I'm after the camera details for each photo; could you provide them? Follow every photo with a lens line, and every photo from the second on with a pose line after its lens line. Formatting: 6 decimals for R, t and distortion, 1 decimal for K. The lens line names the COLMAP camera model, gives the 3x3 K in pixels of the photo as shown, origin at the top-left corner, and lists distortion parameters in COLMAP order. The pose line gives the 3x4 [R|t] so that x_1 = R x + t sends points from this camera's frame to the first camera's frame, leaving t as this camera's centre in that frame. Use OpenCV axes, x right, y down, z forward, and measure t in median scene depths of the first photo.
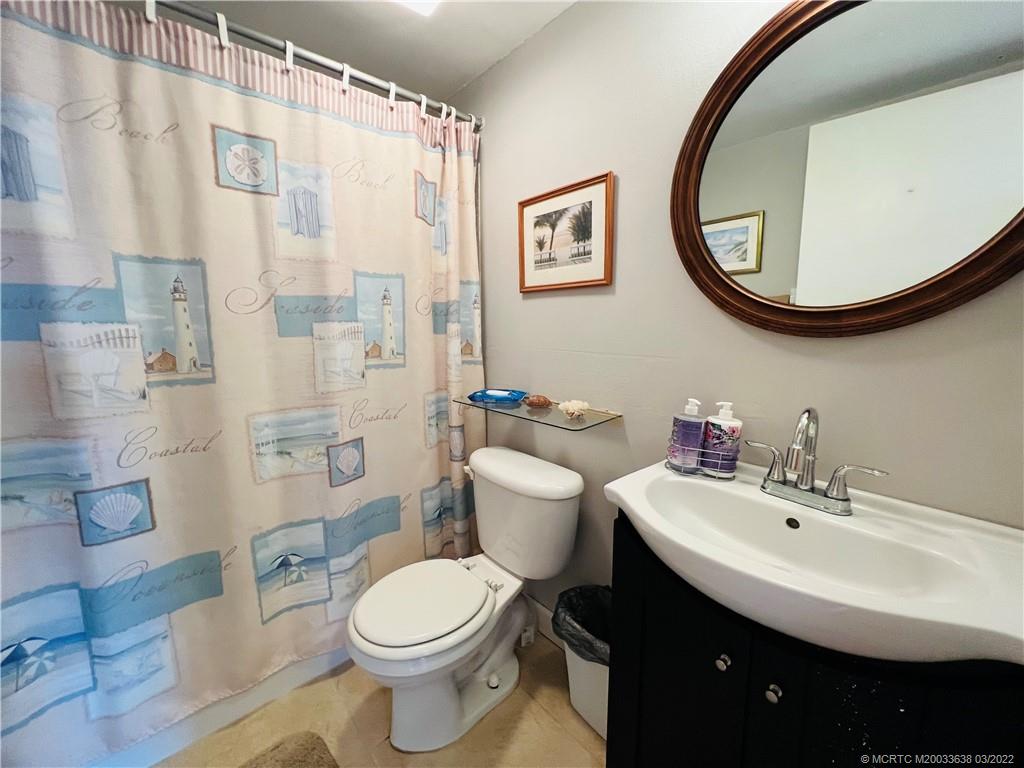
lens RADIAL K [[410.7, 0, 510.1], [0, 410.7, 380.7], [0, 0, 1]] dist [-0.002728, 0.000800]
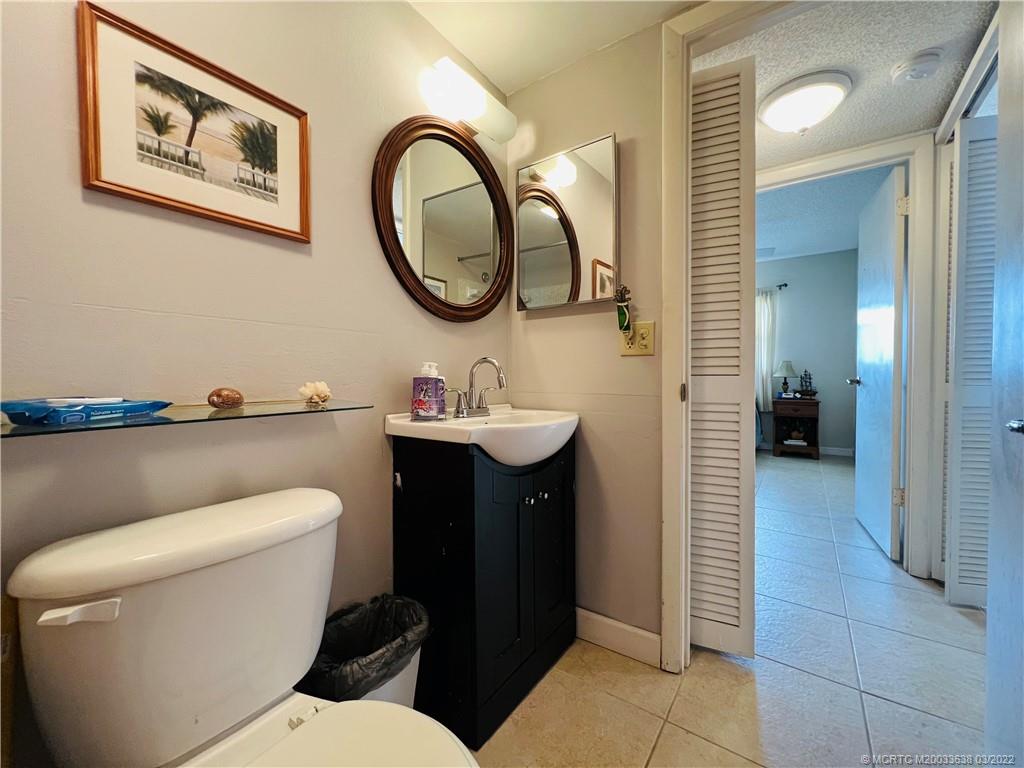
lens RADIAL K [[410.7, 0, 510.1], [0, 410.7, 380.7], [0, 0, 1]] dist [-0.002728, 0.000800]
pose [[-0.218087, -0.009893, 0.975879, -0.617401], [0.139688, 0.989336, 0.041247, 0.062904], [-0.965881, 0.145314, -0.214380, 0.758152]]
